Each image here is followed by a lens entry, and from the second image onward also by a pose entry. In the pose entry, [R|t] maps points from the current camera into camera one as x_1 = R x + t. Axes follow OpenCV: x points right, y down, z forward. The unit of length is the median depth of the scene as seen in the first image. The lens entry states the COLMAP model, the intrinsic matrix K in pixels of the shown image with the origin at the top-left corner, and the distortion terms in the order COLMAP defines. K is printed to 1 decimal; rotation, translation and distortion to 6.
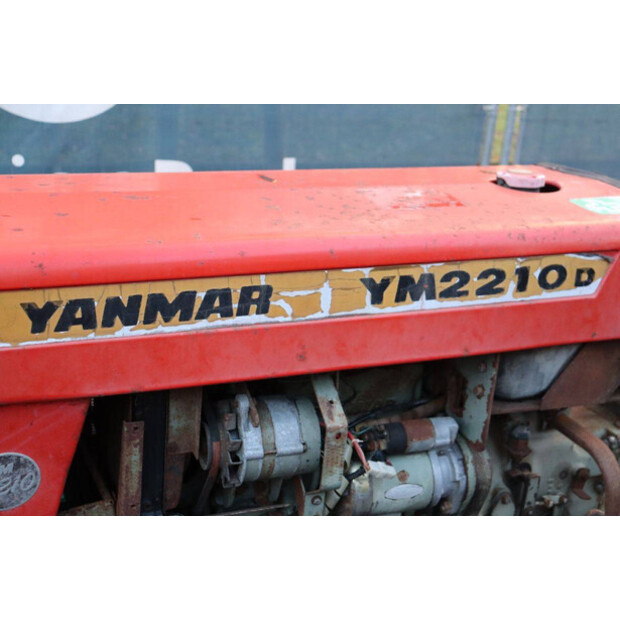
lens RADIAL K [[896.7, 0, 313.7], [0, 896.7, 321.4], [0, 0, 1]] dist [0.106704, 0.000000]
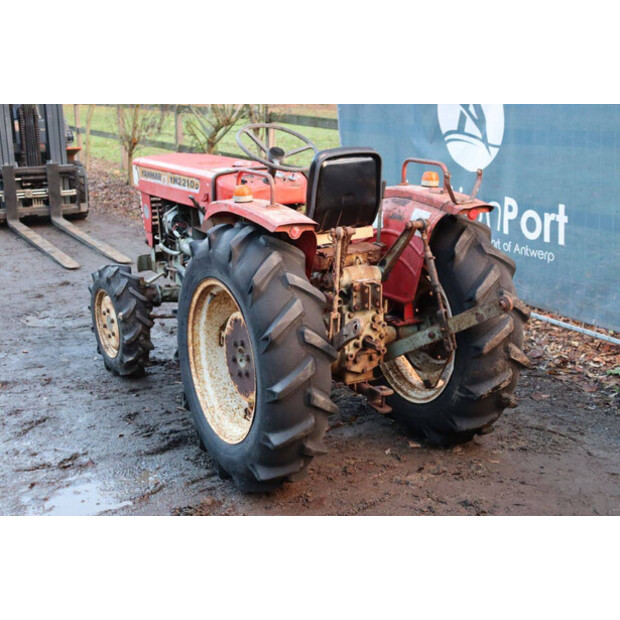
lens RADIAL K [[912.6, 0, 304.5], [0, 912.6, 312.8], [0, 0, 1]] dist [0.153779, 0.000000]
pose [[0.123684, 0.183937, -0.975125, 3.948927], [-0.323785, 0.936369, 0.135558, -0.211010], [0.938012, 0.298964, 0.175370, 0.985386]]
